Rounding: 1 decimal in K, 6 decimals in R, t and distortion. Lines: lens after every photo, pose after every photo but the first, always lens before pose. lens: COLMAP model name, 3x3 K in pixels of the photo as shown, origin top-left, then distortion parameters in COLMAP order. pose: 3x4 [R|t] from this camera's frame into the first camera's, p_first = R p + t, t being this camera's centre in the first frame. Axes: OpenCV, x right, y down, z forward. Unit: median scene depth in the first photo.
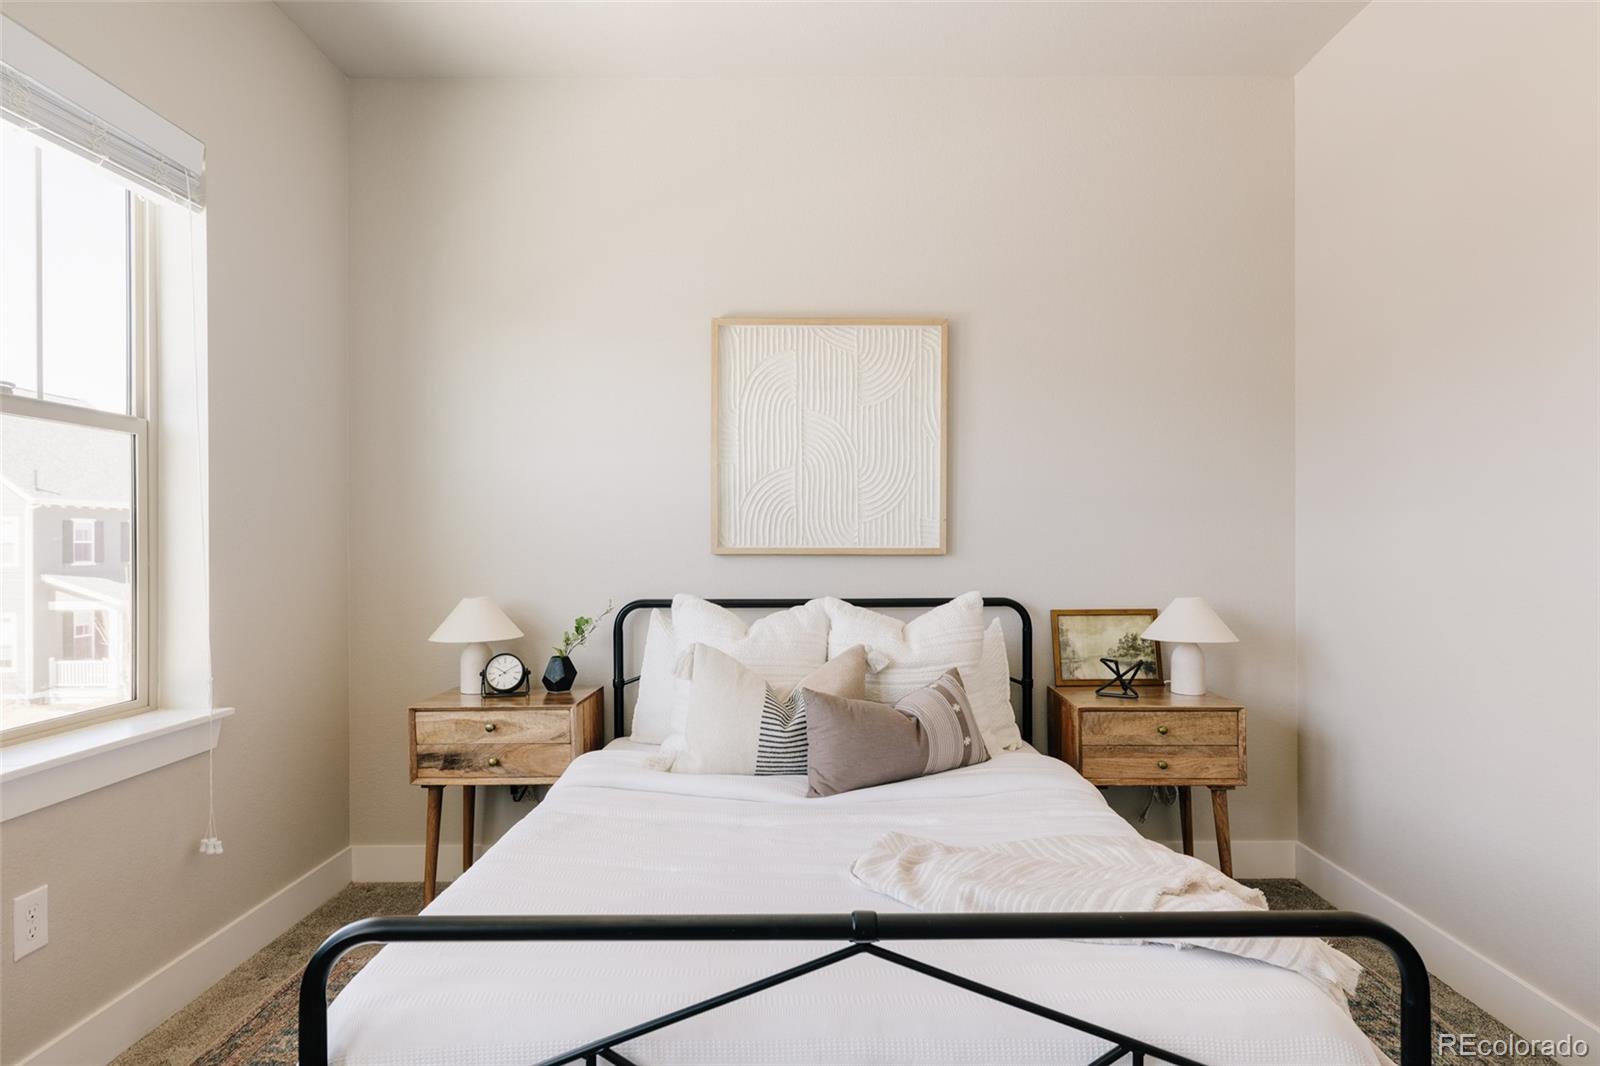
lens RADIAL K [[914.1, 0, 801.6], [0, 914.1, 535.2], [0, 0, 1]] dist [0.004102, -0.000902]
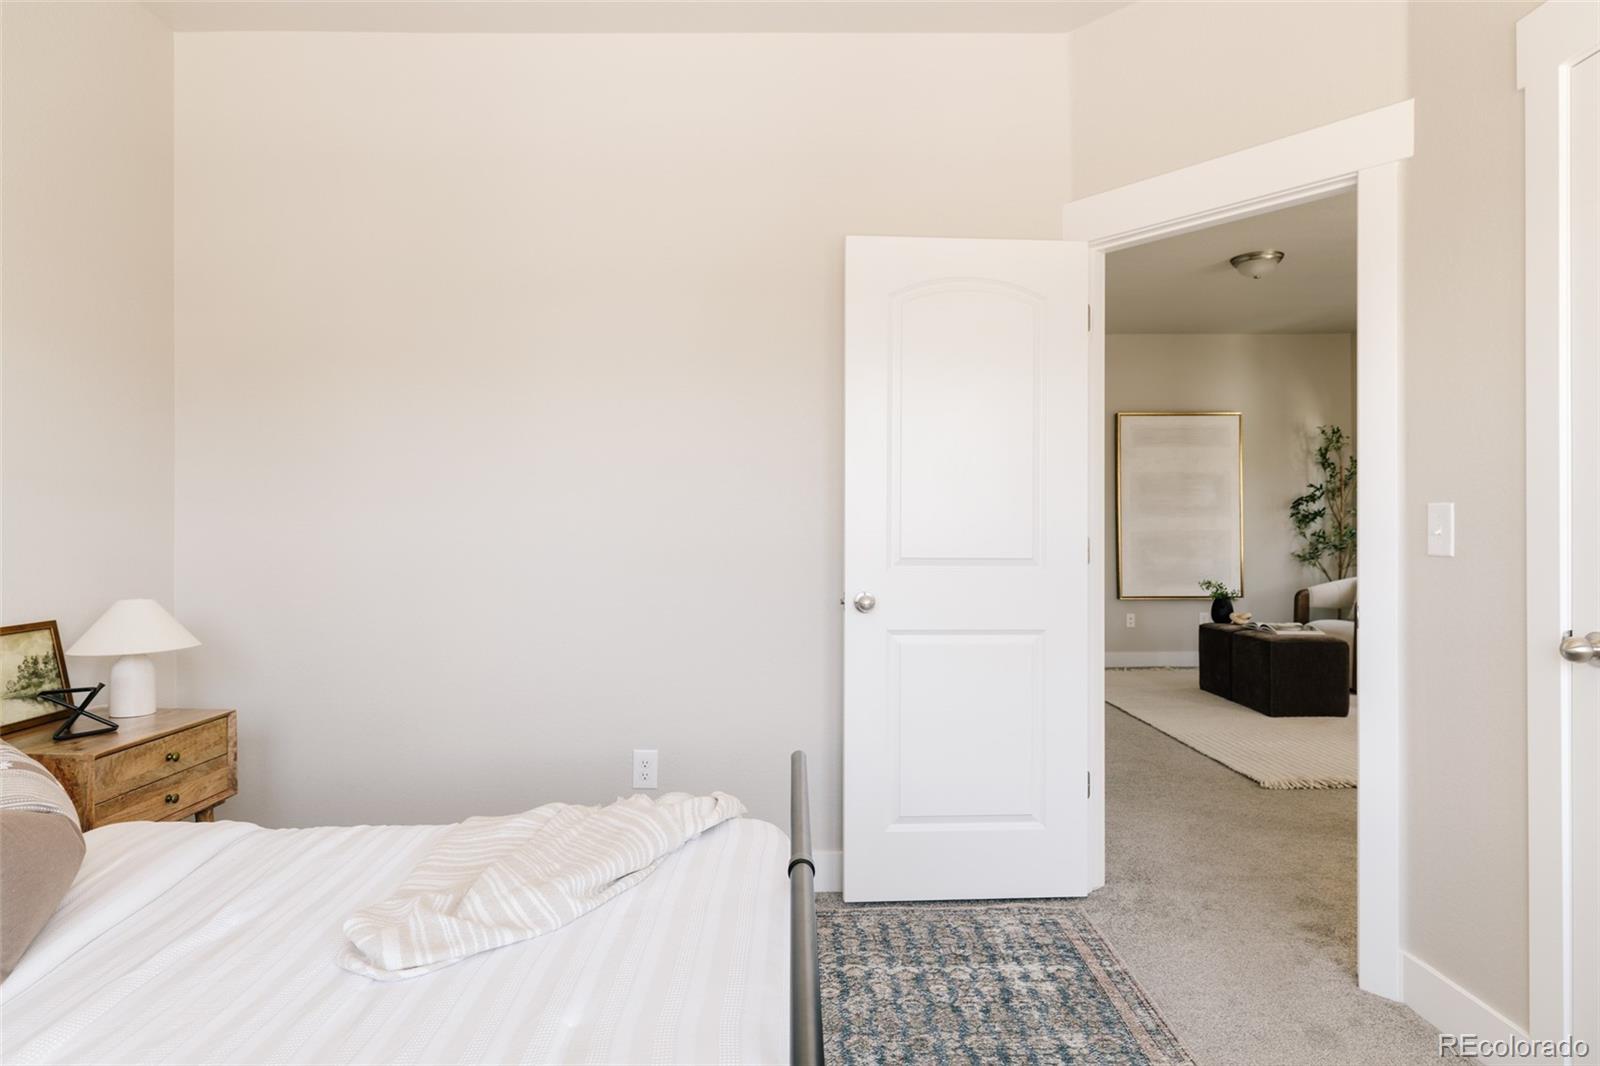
lens RADIAL K [[914.1, 0, 805.2], [0, 914.1, 522.7], [0, 0, 1]] dist [0.004102, -0.000902]
pose [[-0.014557, 0.007471, 0.999866, -0.446201], [-0.002005, 0.999970, -0.007501, 0.002990], [-0.999892, -0.002113, -0.014541, 0.423333]]
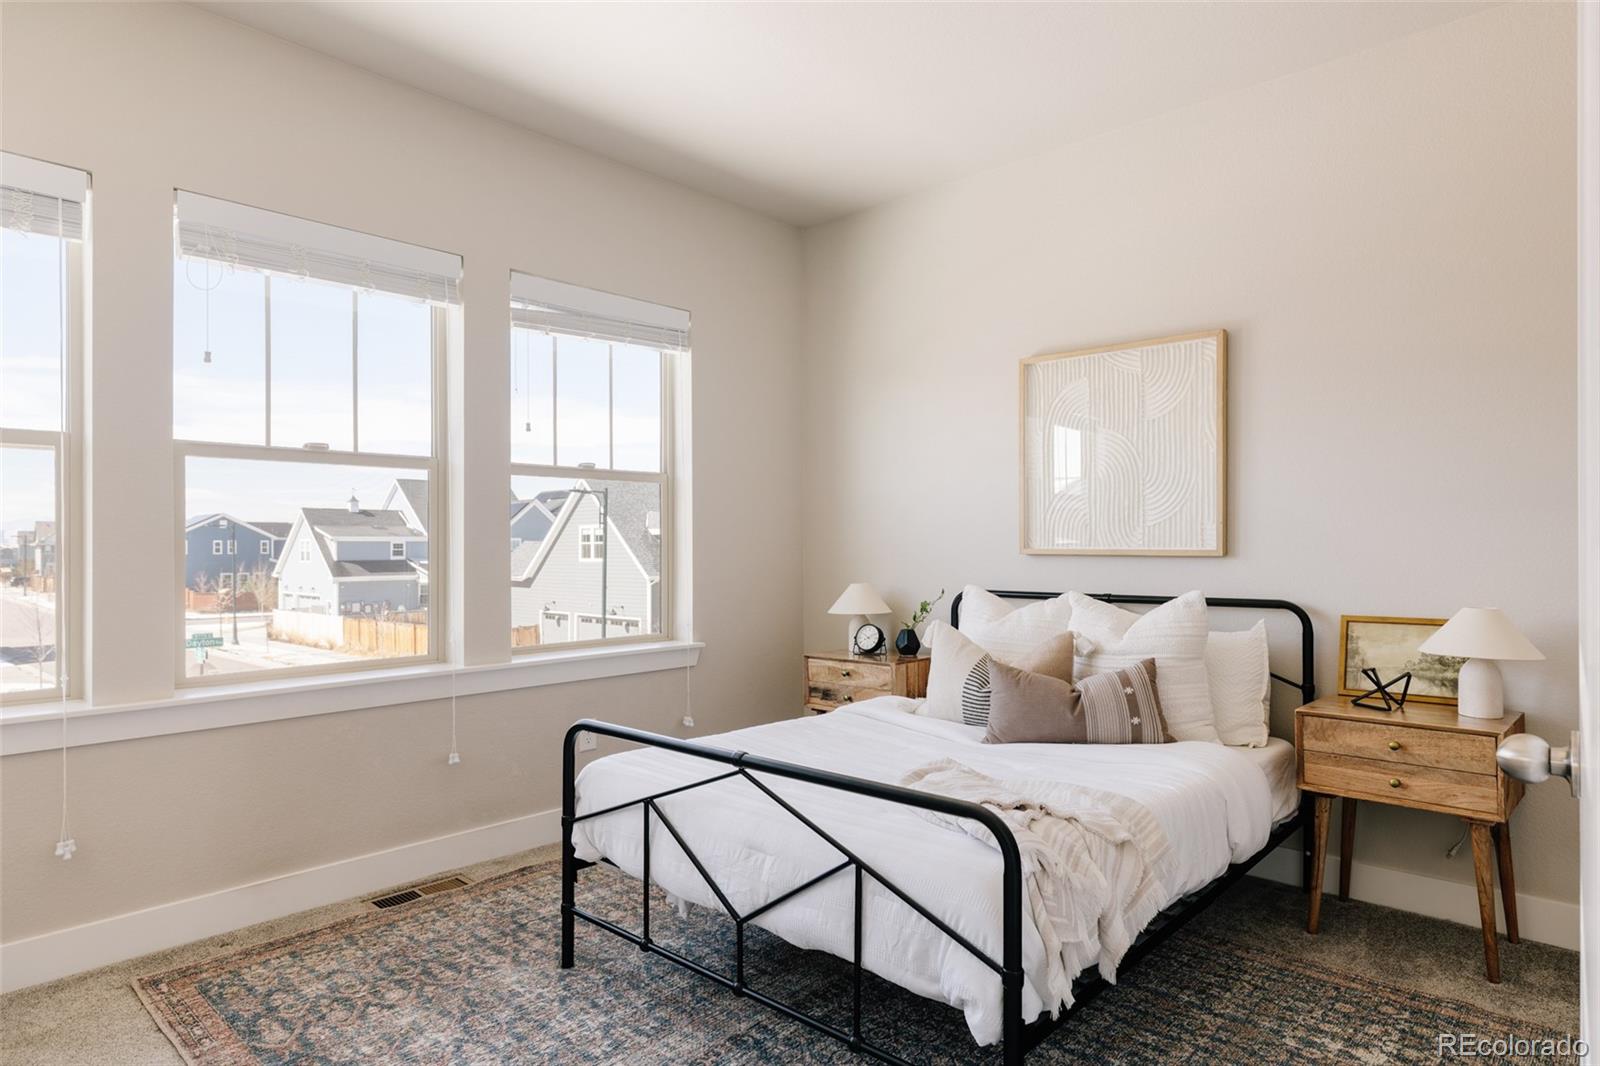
lens RADIAL K [[914.1, 0, 797.4], [0, 914.1, 537.8], [0, 0, 1]] dist [0.004102, -0.000902]
pose [[0.729930, -0.004953, -0.683504, 0.576937], [0.006206, 0.999981, -0.000619, -0.002460], [0.683494, -0.003790, 0.729946, -0.096856]]
